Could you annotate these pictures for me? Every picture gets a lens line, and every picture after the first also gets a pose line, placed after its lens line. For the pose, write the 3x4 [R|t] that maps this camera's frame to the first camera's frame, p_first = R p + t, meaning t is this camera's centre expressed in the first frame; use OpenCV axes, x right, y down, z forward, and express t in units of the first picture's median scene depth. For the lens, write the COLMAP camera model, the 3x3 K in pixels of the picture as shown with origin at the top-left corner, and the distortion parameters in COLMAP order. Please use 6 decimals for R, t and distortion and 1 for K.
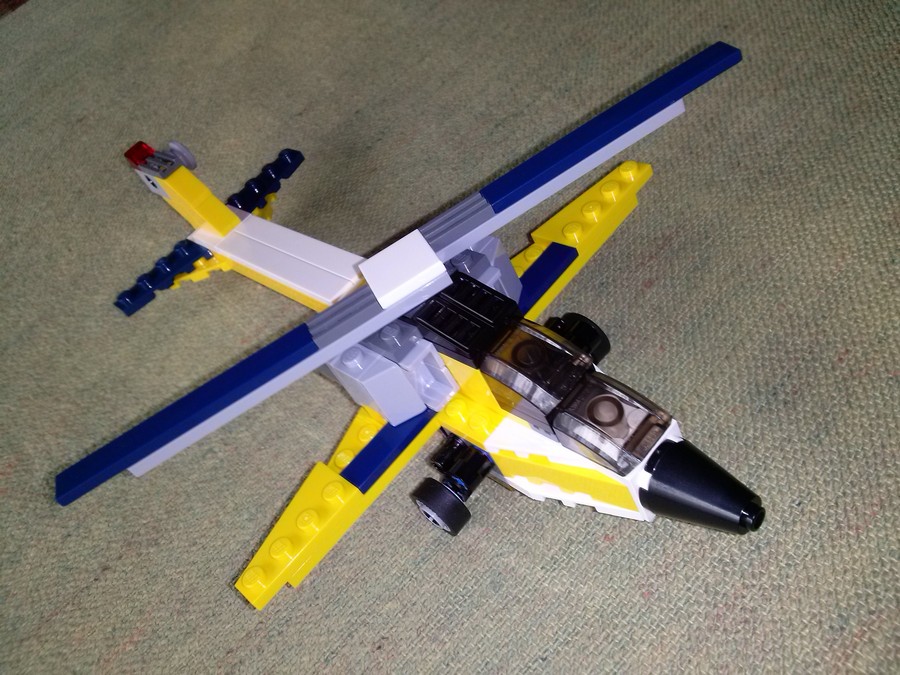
lens RADIAL K [[840.2, 0, 450.0], [0, 840.2, 337.5], [0, 0, 1]] dist [0.006388, -0.205112]
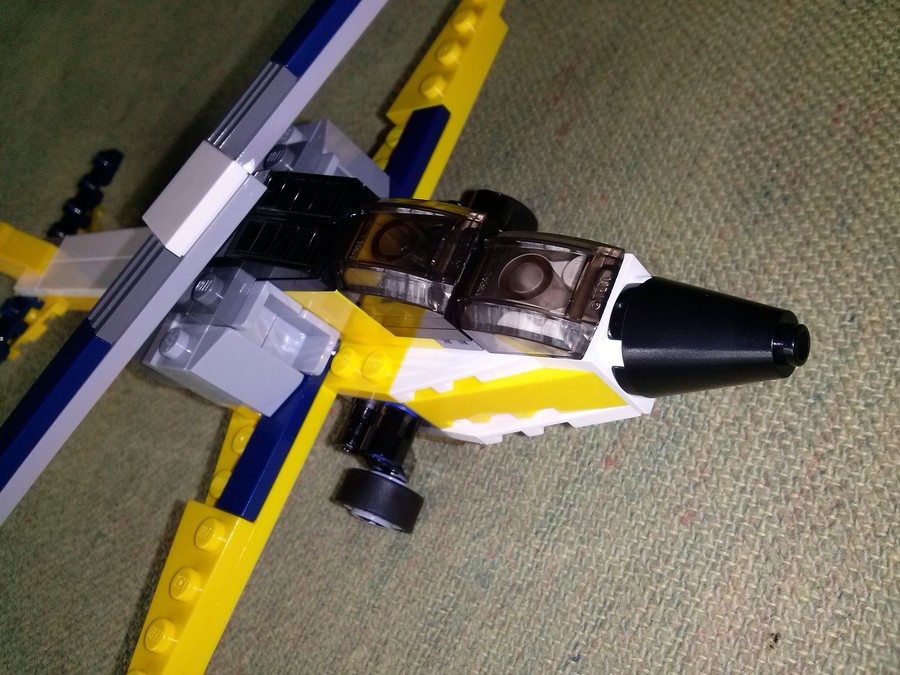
lens RADIAL K [[850.3, 0, 453.5], [0, 850.3, 350.2], [0, 0, 1]] dist [0.003878, -0.214853]
pose [[0.938897, -0.344110, -0.007726, 0.107166], [0.344170, 0.938868, 0.008630, 0.105954], [0.004284, -0.010762, 0.999933, 0.306256]]
